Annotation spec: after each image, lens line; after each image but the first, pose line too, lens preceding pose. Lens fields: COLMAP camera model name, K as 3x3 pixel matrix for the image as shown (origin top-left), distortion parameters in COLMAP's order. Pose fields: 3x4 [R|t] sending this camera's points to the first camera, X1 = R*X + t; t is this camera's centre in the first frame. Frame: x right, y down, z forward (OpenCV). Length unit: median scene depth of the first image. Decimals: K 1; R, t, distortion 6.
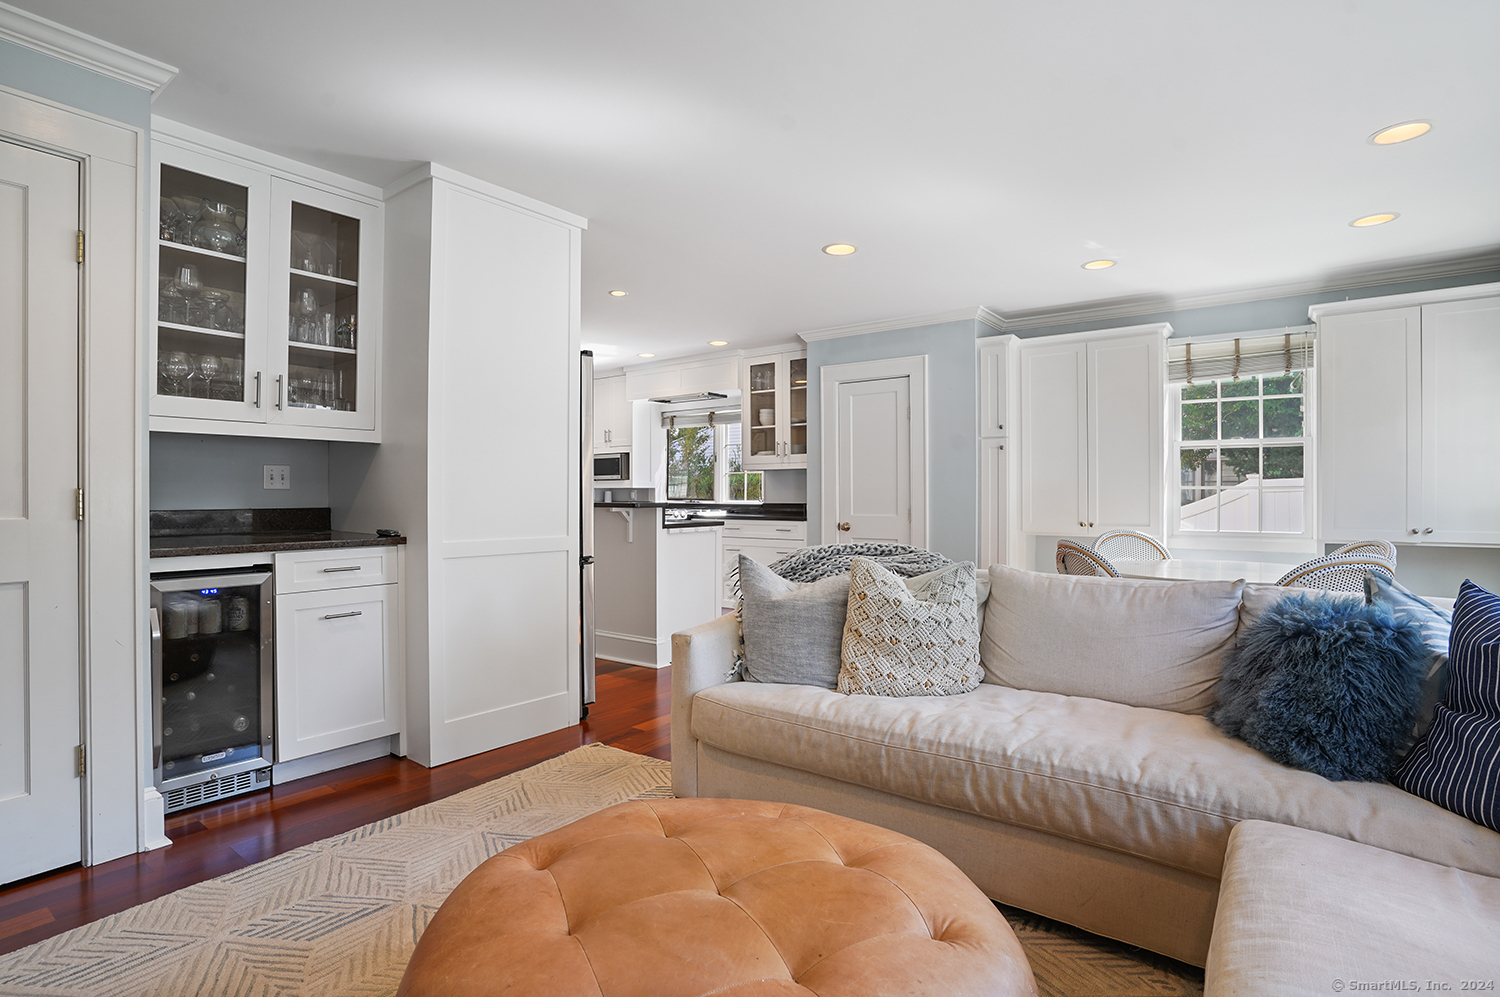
lens RADIAL K [[740.8, 0, 750.0], [0, 740.8, 498.5], [0, 0, 1]] dist [-0.018757, 0.000068]
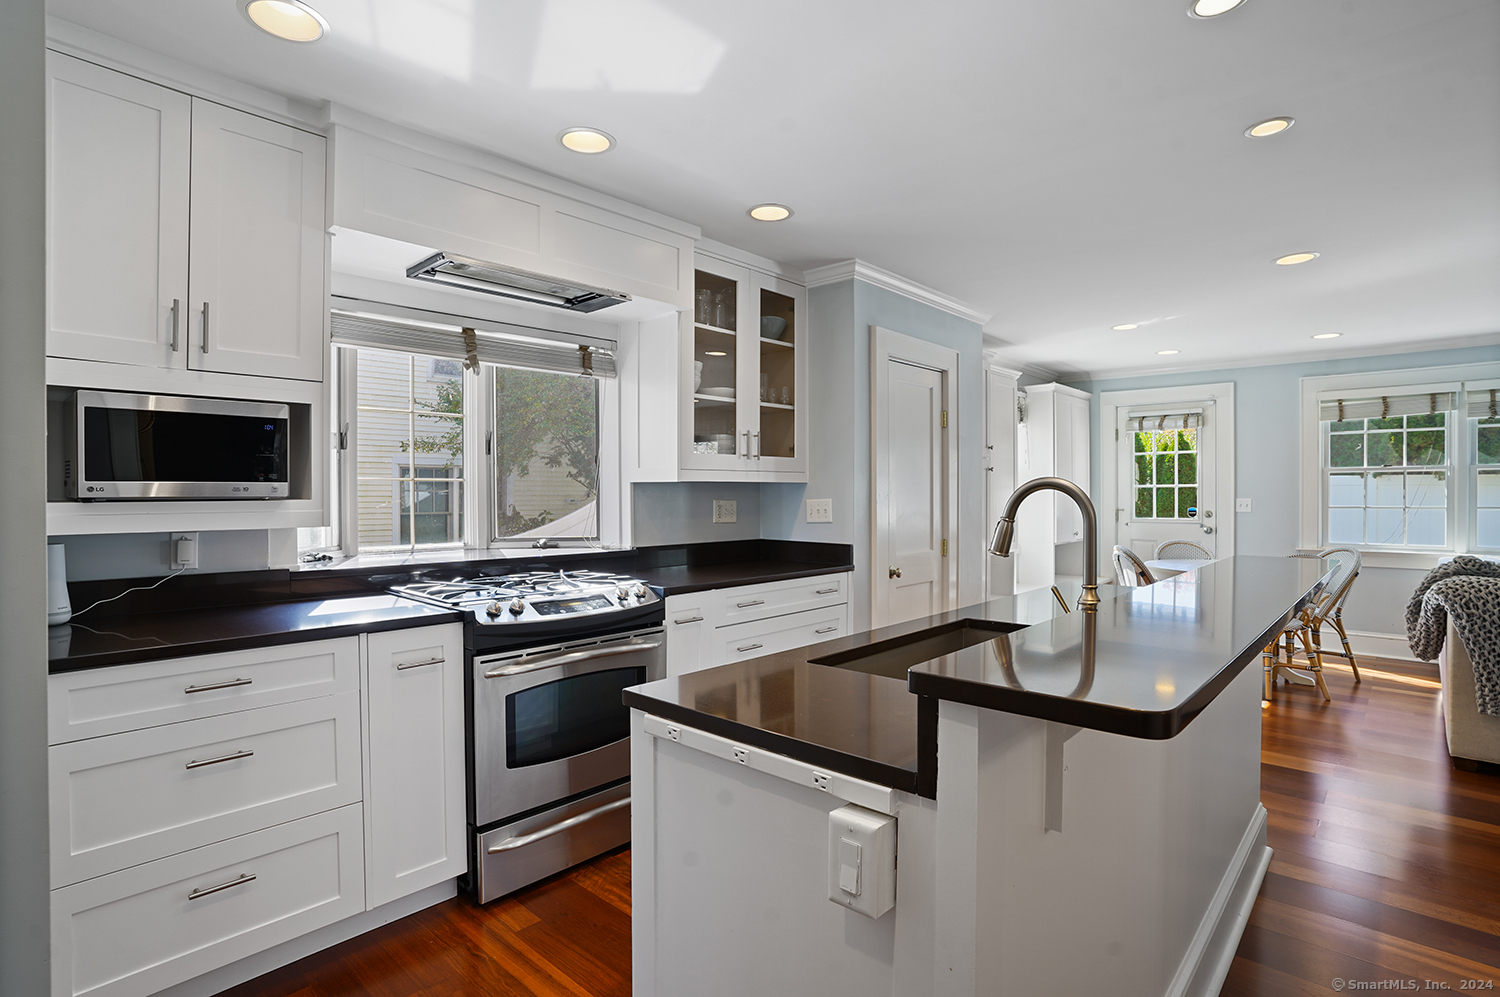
lens RADIAL K [[740.8, 0, 750.0], [0, 740.8, 498.5], [0, 0, 1]] dist [-0.018757, 0.000068]
pose [[0.102912, -0.009308, 0.994647, -0.502601], [0.001730, 0.999956, 0.009179, -0.033274], [-0.994689, 0.000776, 0.102923, 0.942100]]
